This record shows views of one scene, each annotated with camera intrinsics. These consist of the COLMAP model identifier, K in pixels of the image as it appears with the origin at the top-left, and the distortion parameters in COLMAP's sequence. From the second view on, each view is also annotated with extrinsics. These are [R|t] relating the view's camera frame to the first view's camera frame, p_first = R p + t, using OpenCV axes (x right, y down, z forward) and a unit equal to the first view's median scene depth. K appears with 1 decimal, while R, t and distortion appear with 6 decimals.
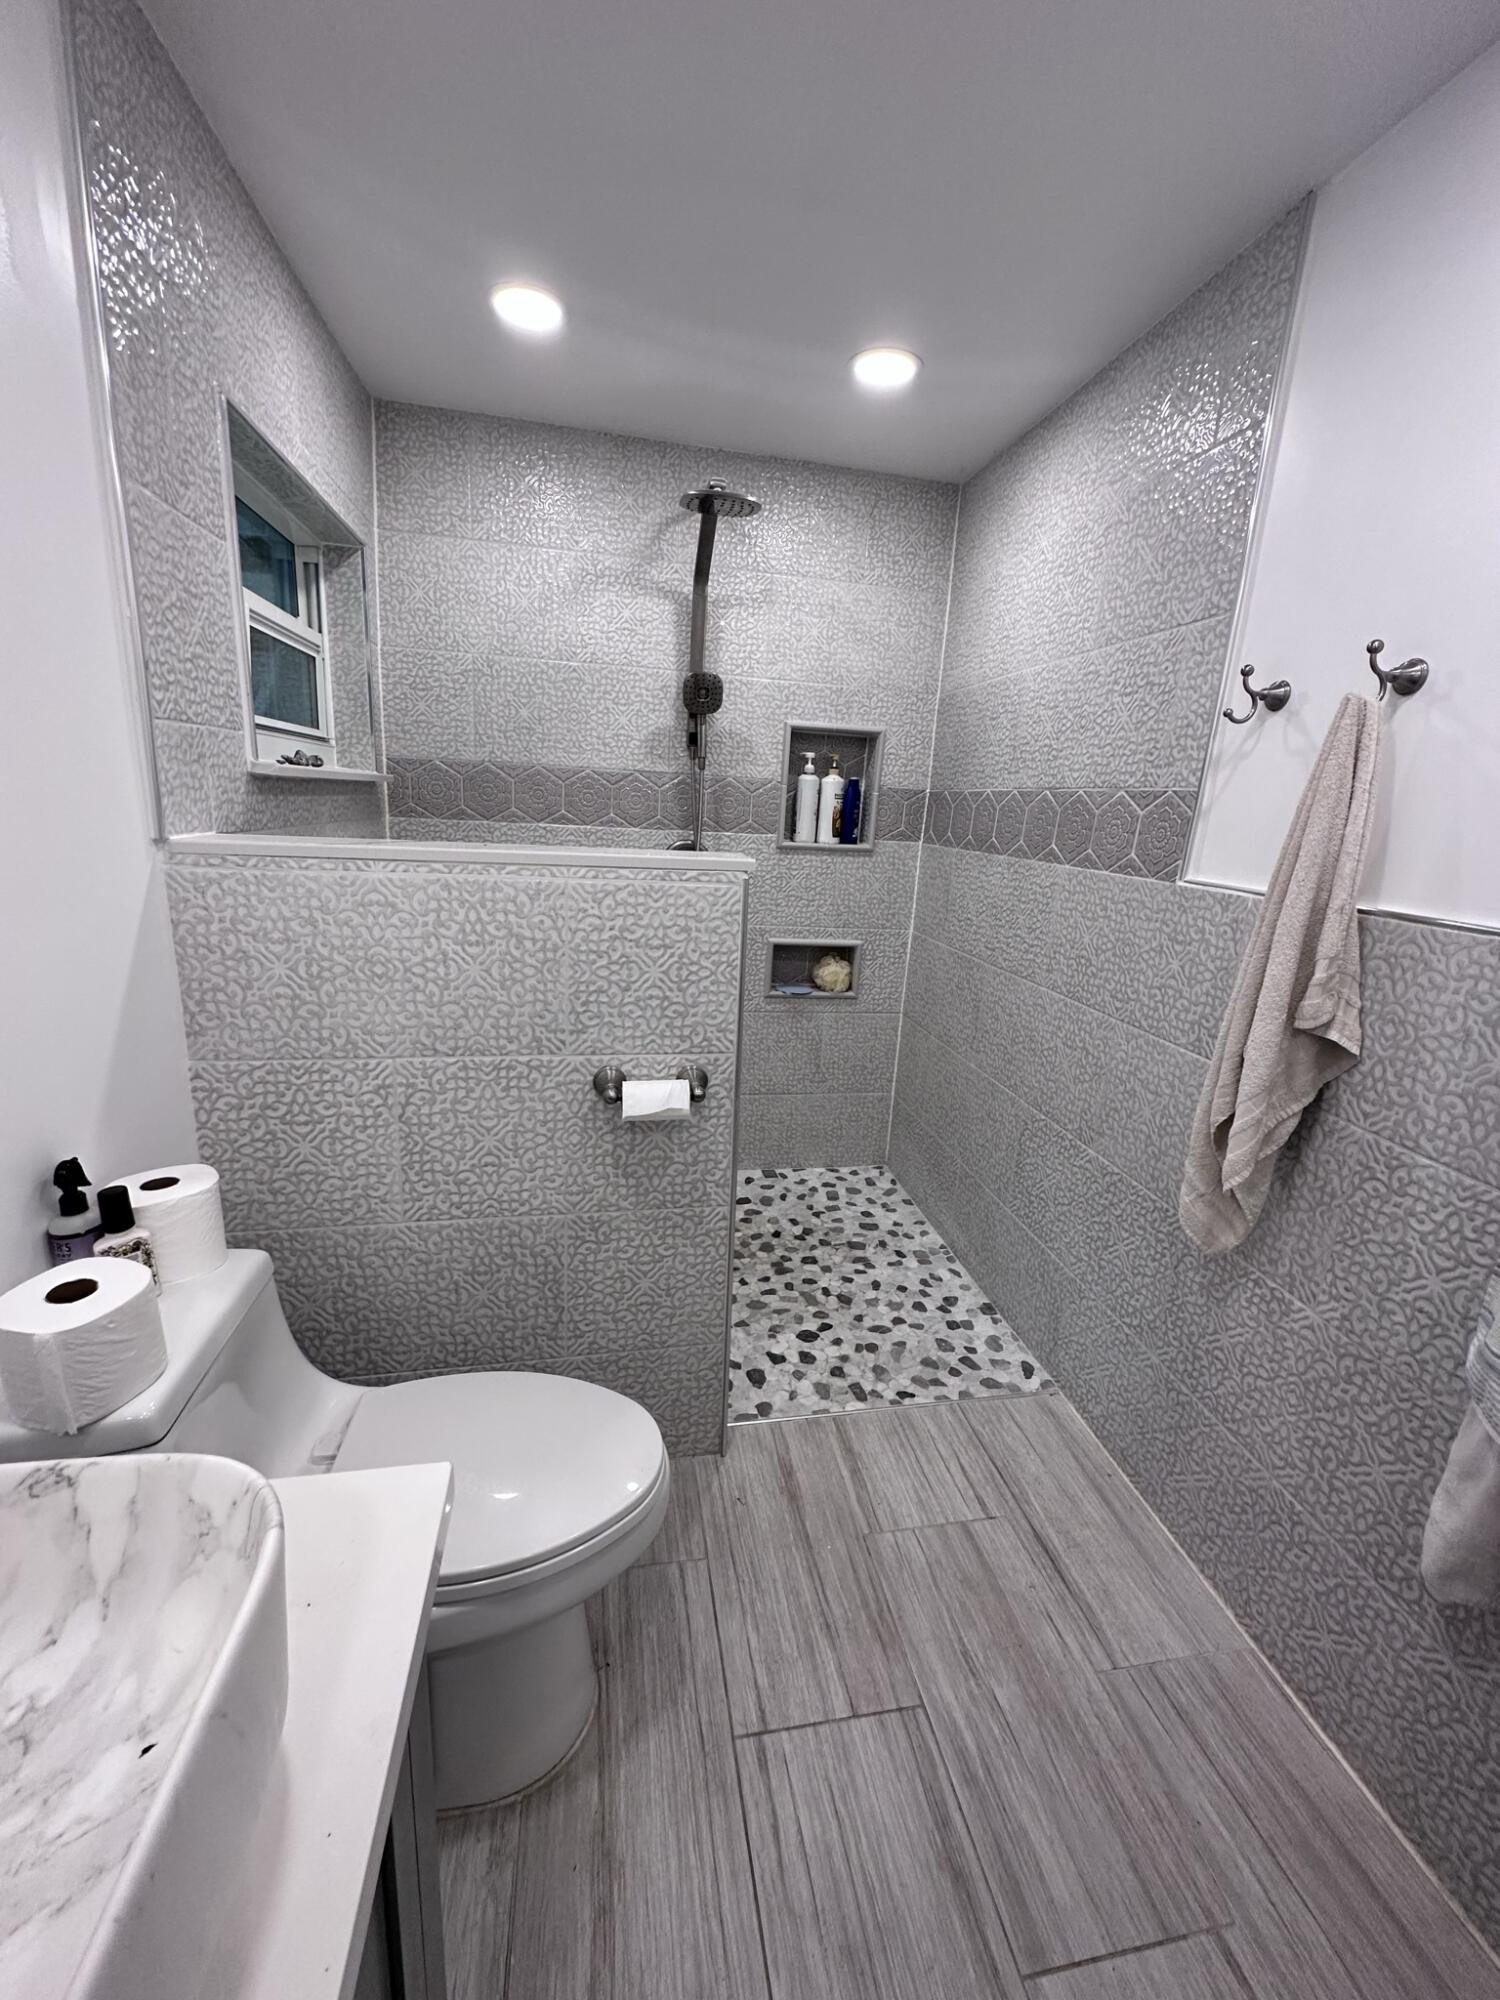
lens RADIAL K [[803.9, 0, 752.4], [0, 803.9, 998.7], [0, 0, 1]] dist [-0.005559, 0.001024]
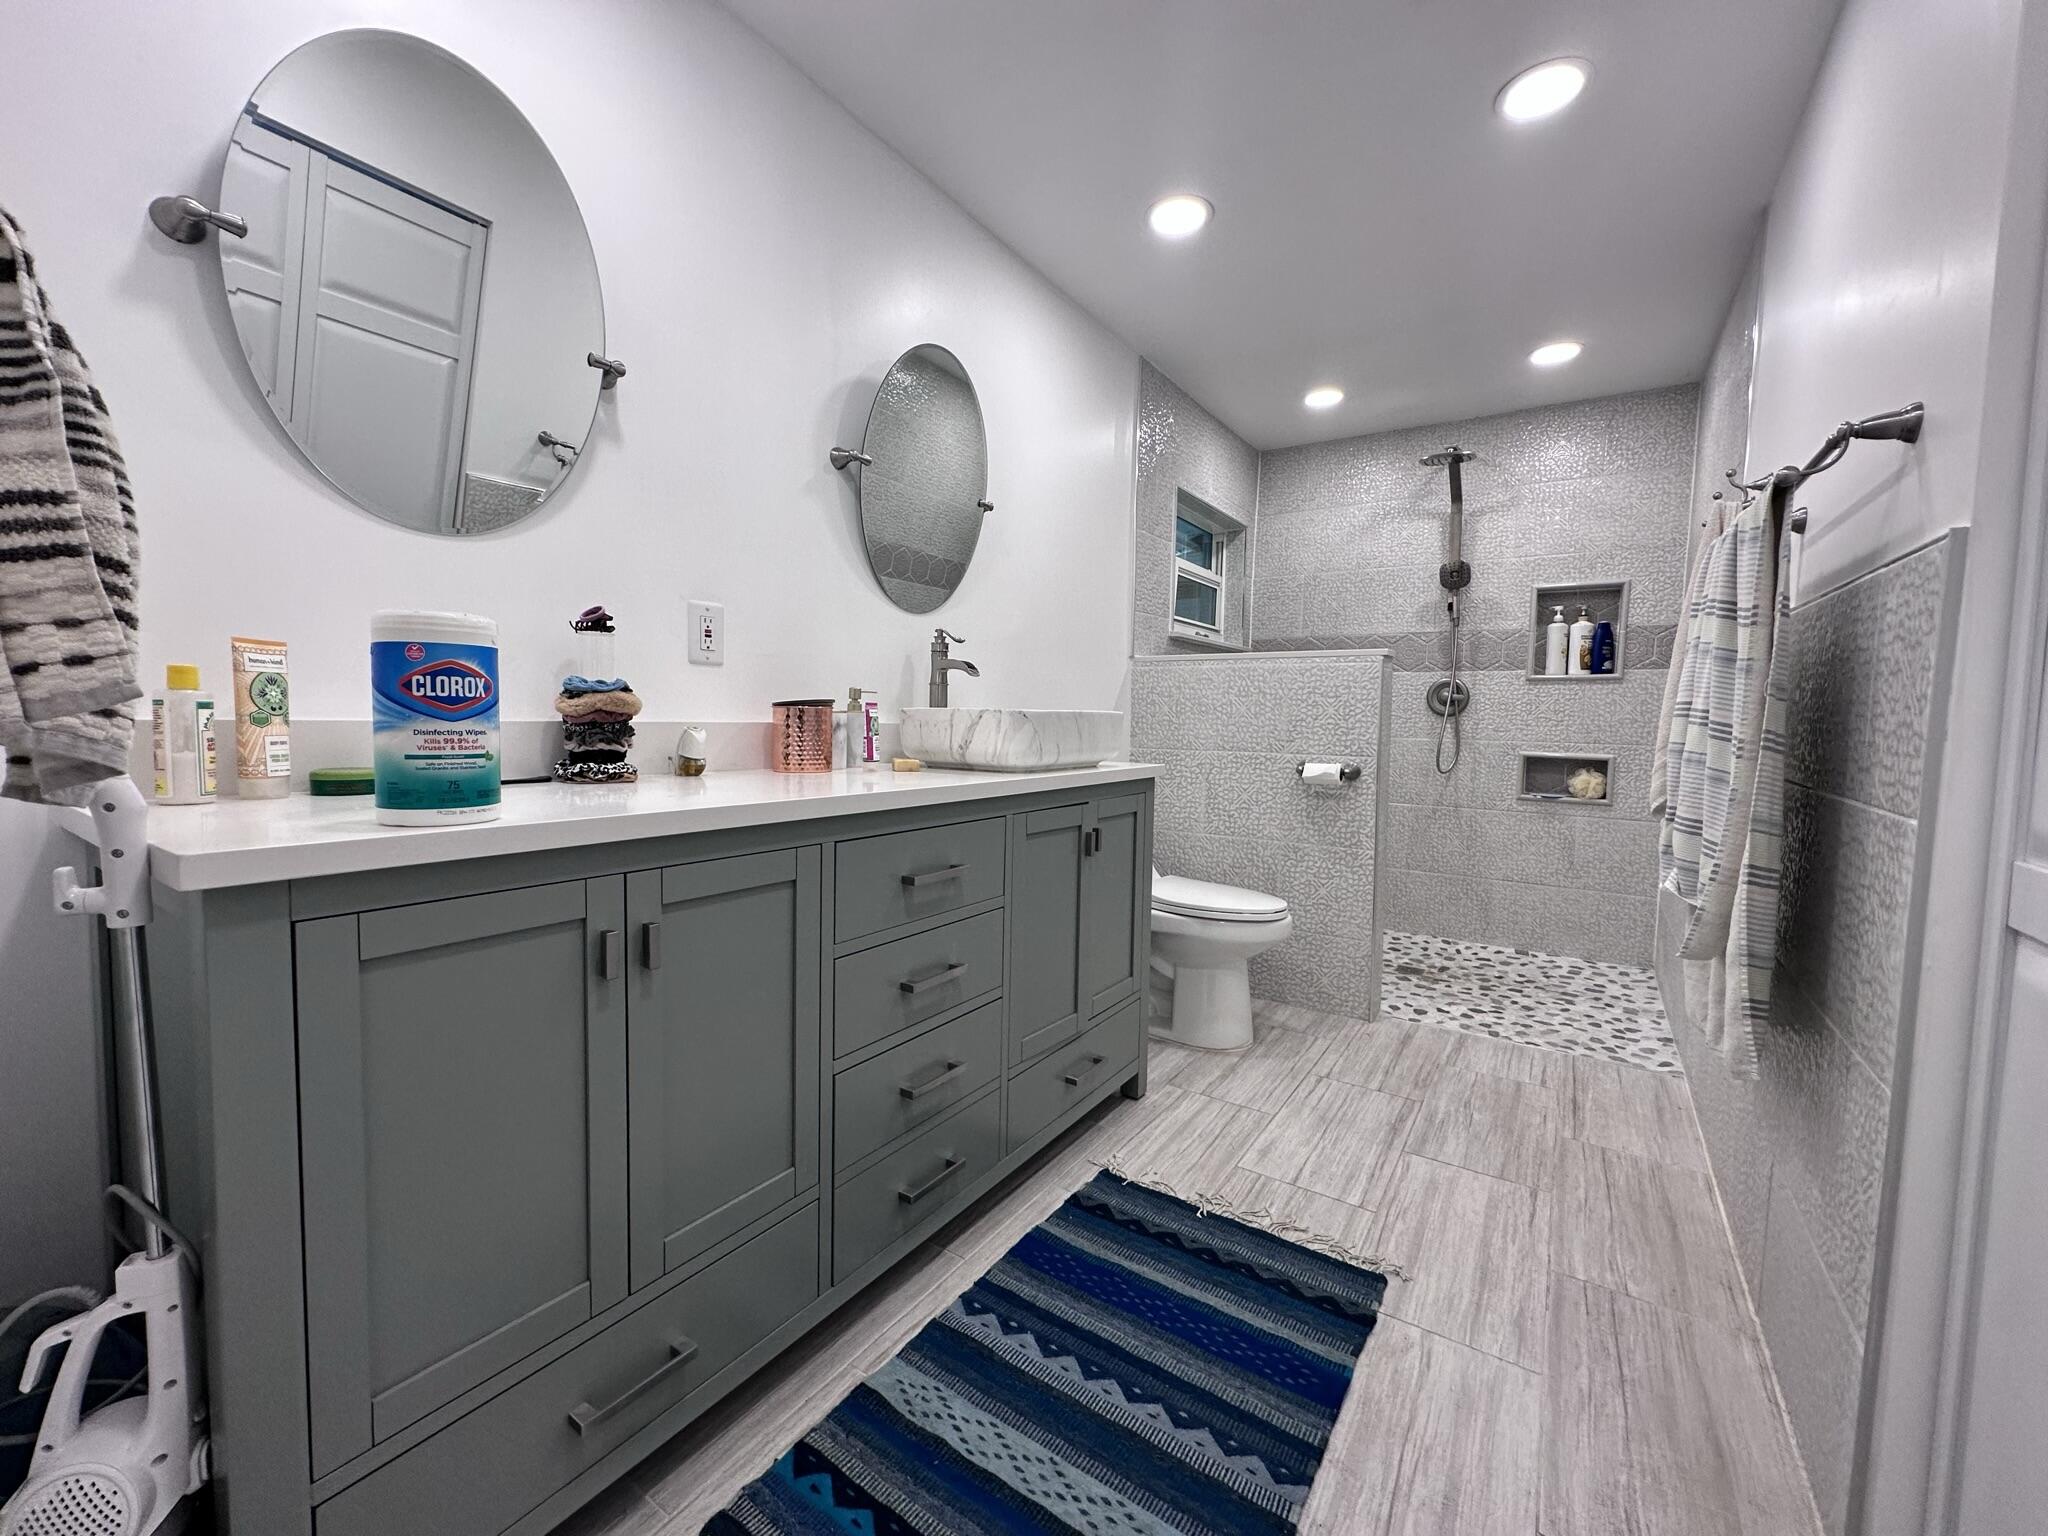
lens RADIAL K [[823.2, 0, 1018.8], [0, 823.2, 772.8], [0, 0, 1]] dist [-0.005559, 0.001024]
pose [[0.705943, 0.007682, -0.708227, 0.460858], [-0.147222, 0.979692, -0.136122, 0.303058], [0.692799, 0.200361, 0.692738, -0.528452]]
